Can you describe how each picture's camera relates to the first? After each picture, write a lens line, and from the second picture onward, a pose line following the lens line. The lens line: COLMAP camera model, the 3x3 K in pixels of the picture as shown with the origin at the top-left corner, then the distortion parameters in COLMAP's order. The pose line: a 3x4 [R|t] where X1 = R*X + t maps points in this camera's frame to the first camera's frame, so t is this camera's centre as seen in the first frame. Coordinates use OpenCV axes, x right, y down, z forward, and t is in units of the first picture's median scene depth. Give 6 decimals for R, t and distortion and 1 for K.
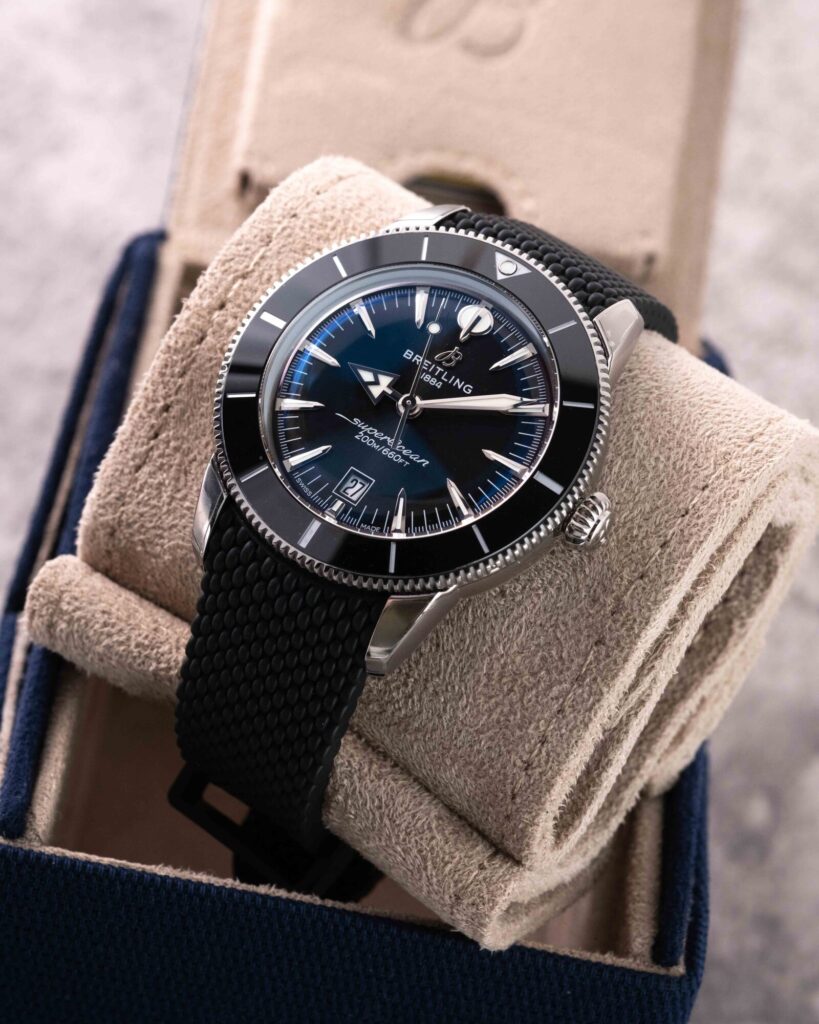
lens RADIAL K [[4034.6, 0, 401.2], [0, 4034.6, 503.3], [0, 0, 1]] dist [0.440029, 0.000000]
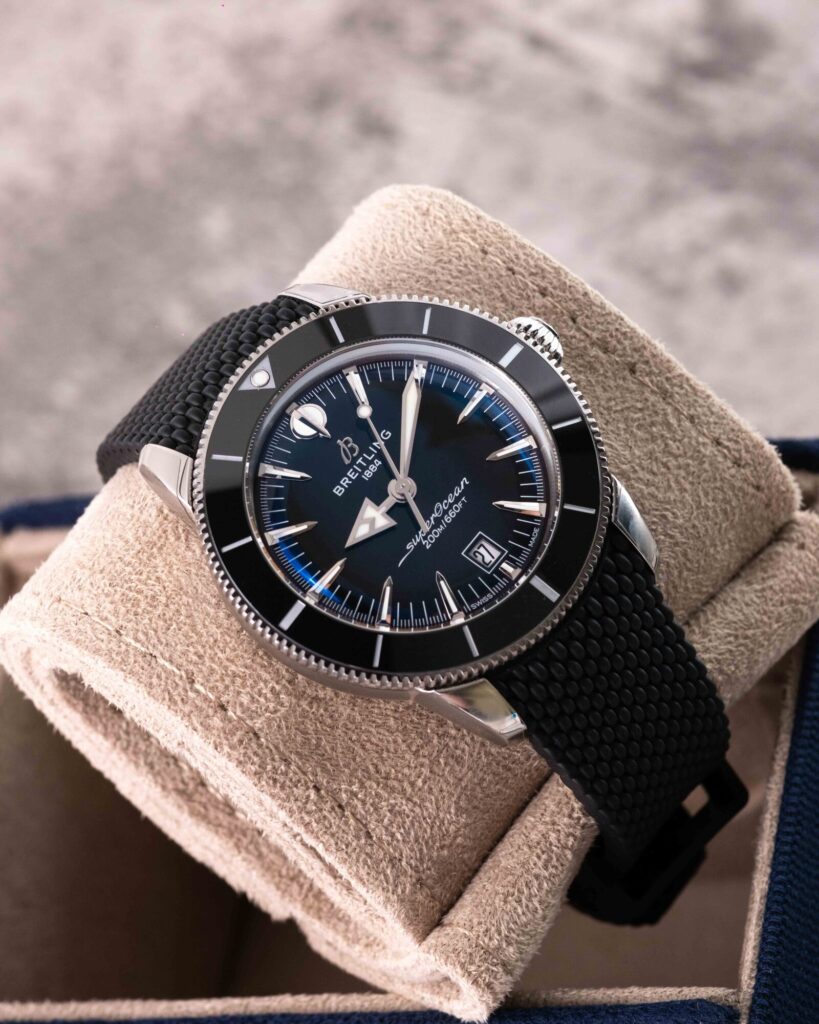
lens RADIAL K [[4034.6, 0, 418.5], [0, 4034.6, 523.3], [0, 0, 1]] dist [0.440029, 0.000000]
pose [[0.035471, -0.884842, 0.464538, -0.443100], [0.892733, 0.236983, 0.383232, -0.380074], [-0.449188, 0.401115, 0.798334, 0.232882]]
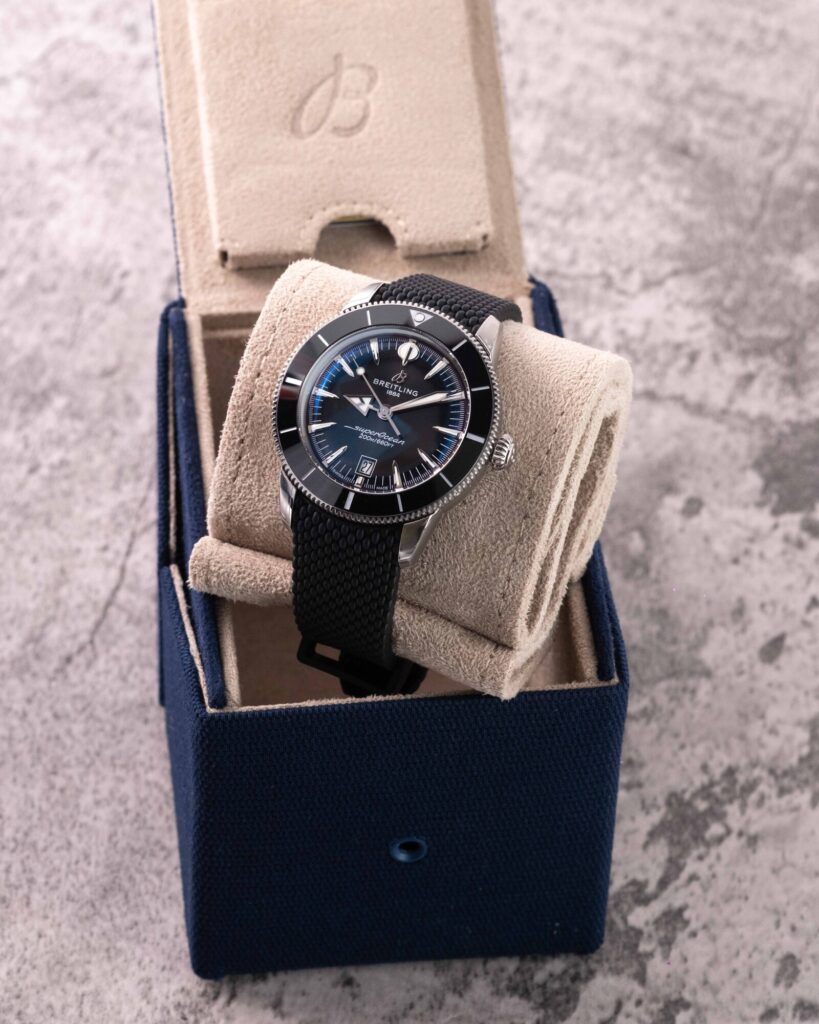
lens RADIAL K [[4034.6, 0, 414.2], [0, 4034.6, 507.6], [0, 0, 1]] dist [0.440029, 0.000000]
pose [[0.966496, -0.255304, 0.026564, -0.041327], [0.251371, 0.962358, 0.103338, -0.156891], [-0.051947, -0.093198, 0.994292, -0.702284]]
